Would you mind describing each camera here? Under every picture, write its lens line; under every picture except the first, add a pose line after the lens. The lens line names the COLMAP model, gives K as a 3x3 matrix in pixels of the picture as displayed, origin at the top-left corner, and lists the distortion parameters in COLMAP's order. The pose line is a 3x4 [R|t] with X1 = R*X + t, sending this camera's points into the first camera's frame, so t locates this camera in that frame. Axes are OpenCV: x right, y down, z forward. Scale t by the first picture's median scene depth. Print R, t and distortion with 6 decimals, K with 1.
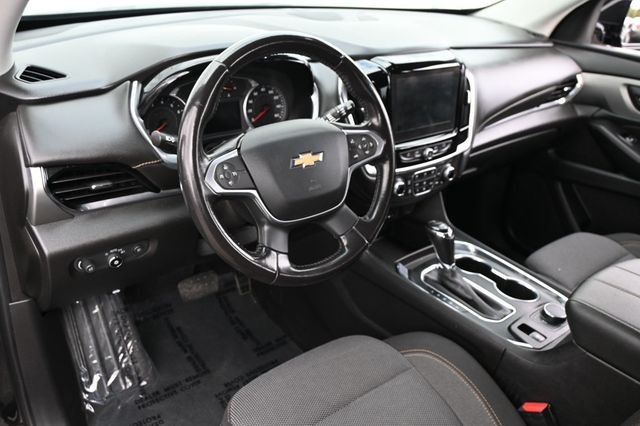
lens RADIAL K [[526.1, 0, 320.0], [0, 526.1, 213.0], [0, 0, 1]] dist [-0.004124, -0.005946]
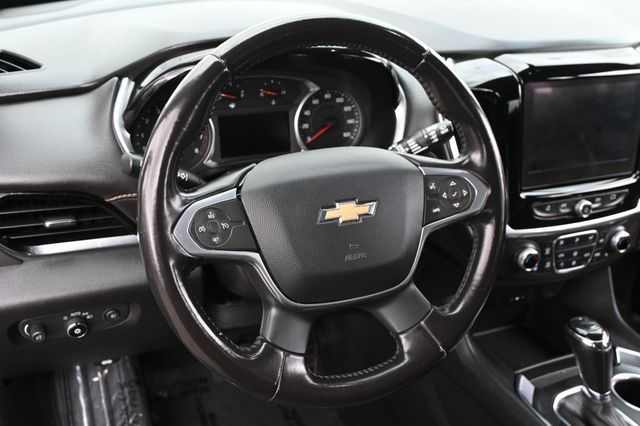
lens RADIAL K [[693.9, 0, 320.0], [0, 693.9, 213.0], [0, 0, 1]] dist [-0.014253, 0.000686]
pose [[0.967843, 0.087593, -0.235812, 0.117471], [-0.099575, 0.994251, -0.039372, -0.052885], [0.231008, 0.061587, 0.971001, 0.149585]]
